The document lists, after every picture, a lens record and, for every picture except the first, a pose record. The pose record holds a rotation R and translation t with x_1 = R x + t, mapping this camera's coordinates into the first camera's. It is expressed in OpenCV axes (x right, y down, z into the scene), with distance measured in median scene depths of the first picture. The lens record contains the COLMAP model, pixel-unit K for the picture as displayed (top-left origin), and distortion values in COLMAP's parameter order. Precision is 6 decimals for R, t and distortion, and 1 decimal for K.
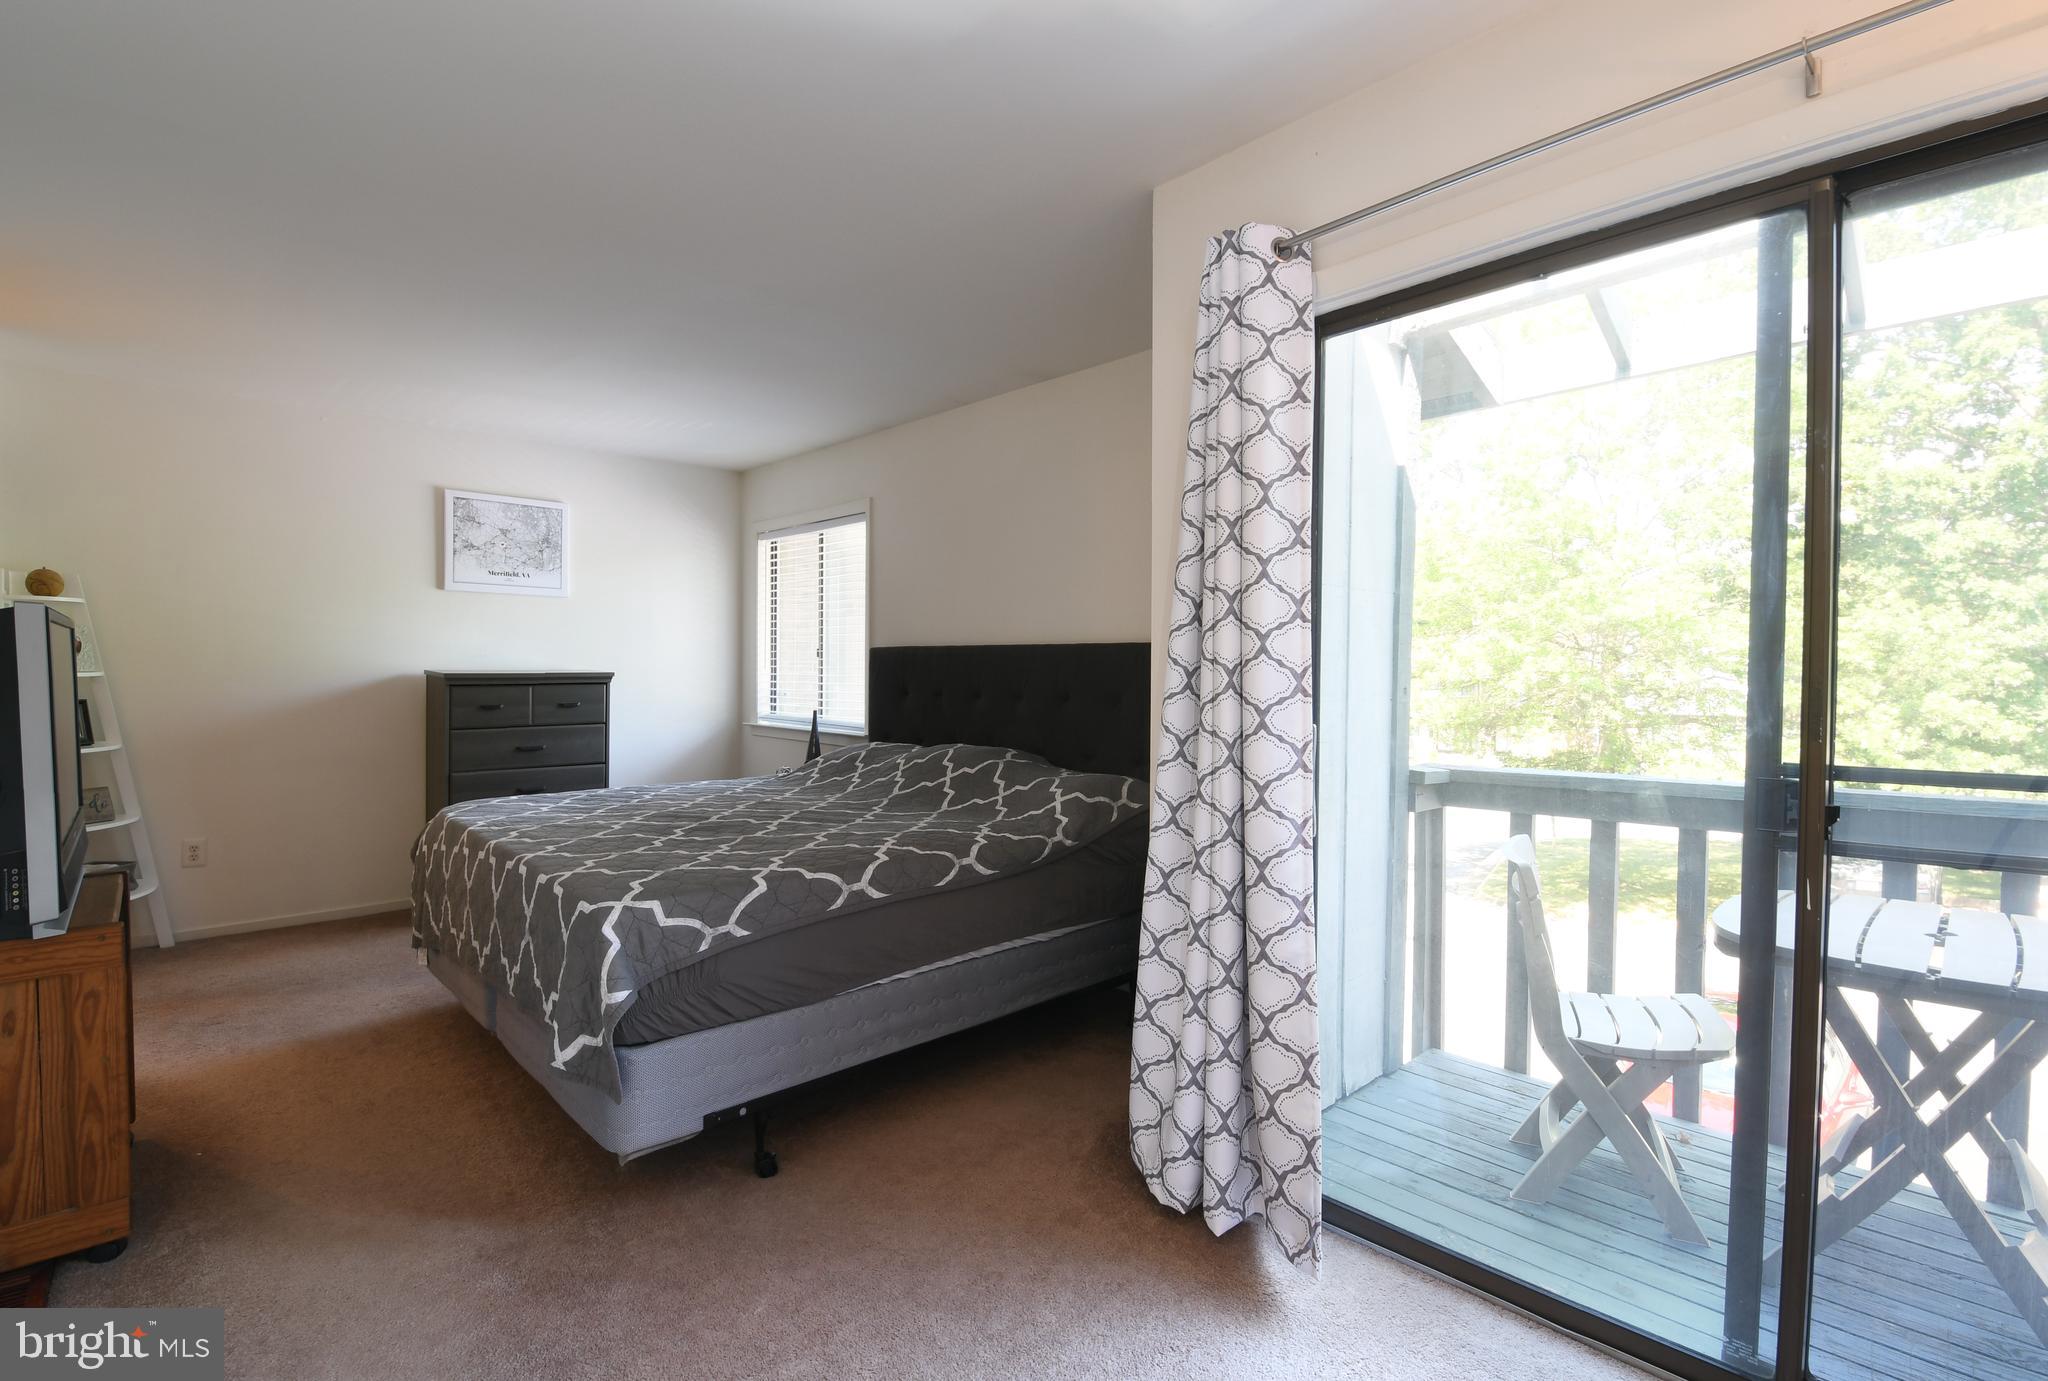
lens RADIAL K [[937.7, 0, 1010.4], [0, 937.7, 684.1], [0, 0, 1]] dist [-0.020611, -0.003643]
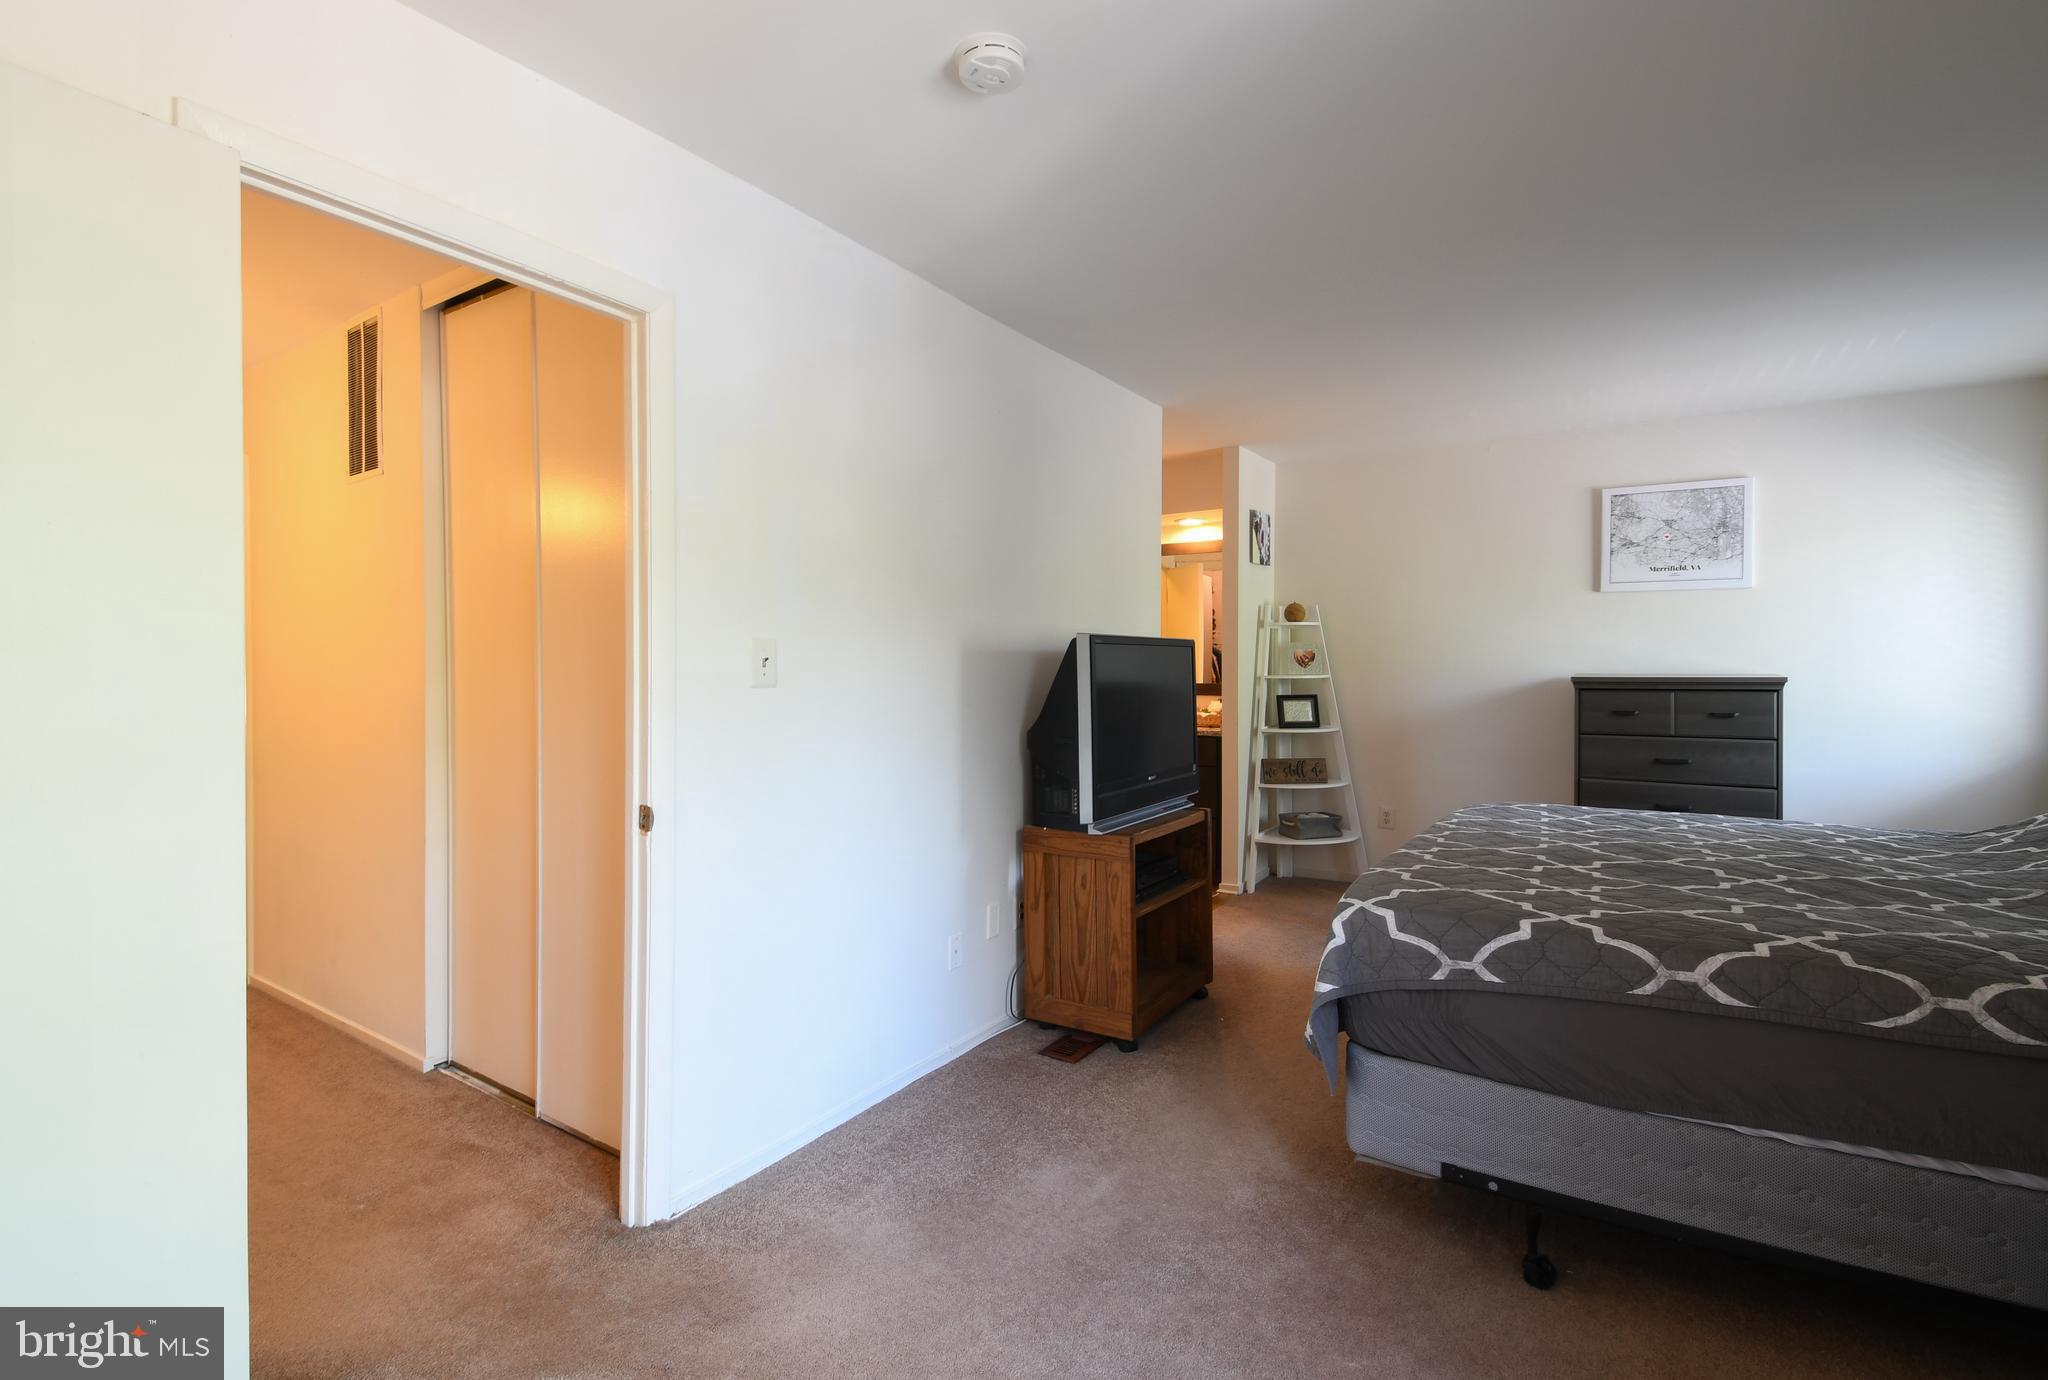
lens RADIAL K [[937.7, 0, 1007.6], [0, 937.7, 683.0], [0, 0, 1]] dist [-0.020611, -0.003643]
pose [[0.233374, 0.012651, -0.972305, 0.213586], [-0.018279, 0.999796, 0.008621, -0.002344], [0.972215, 0.015761, 0.233557, 0.175929]]
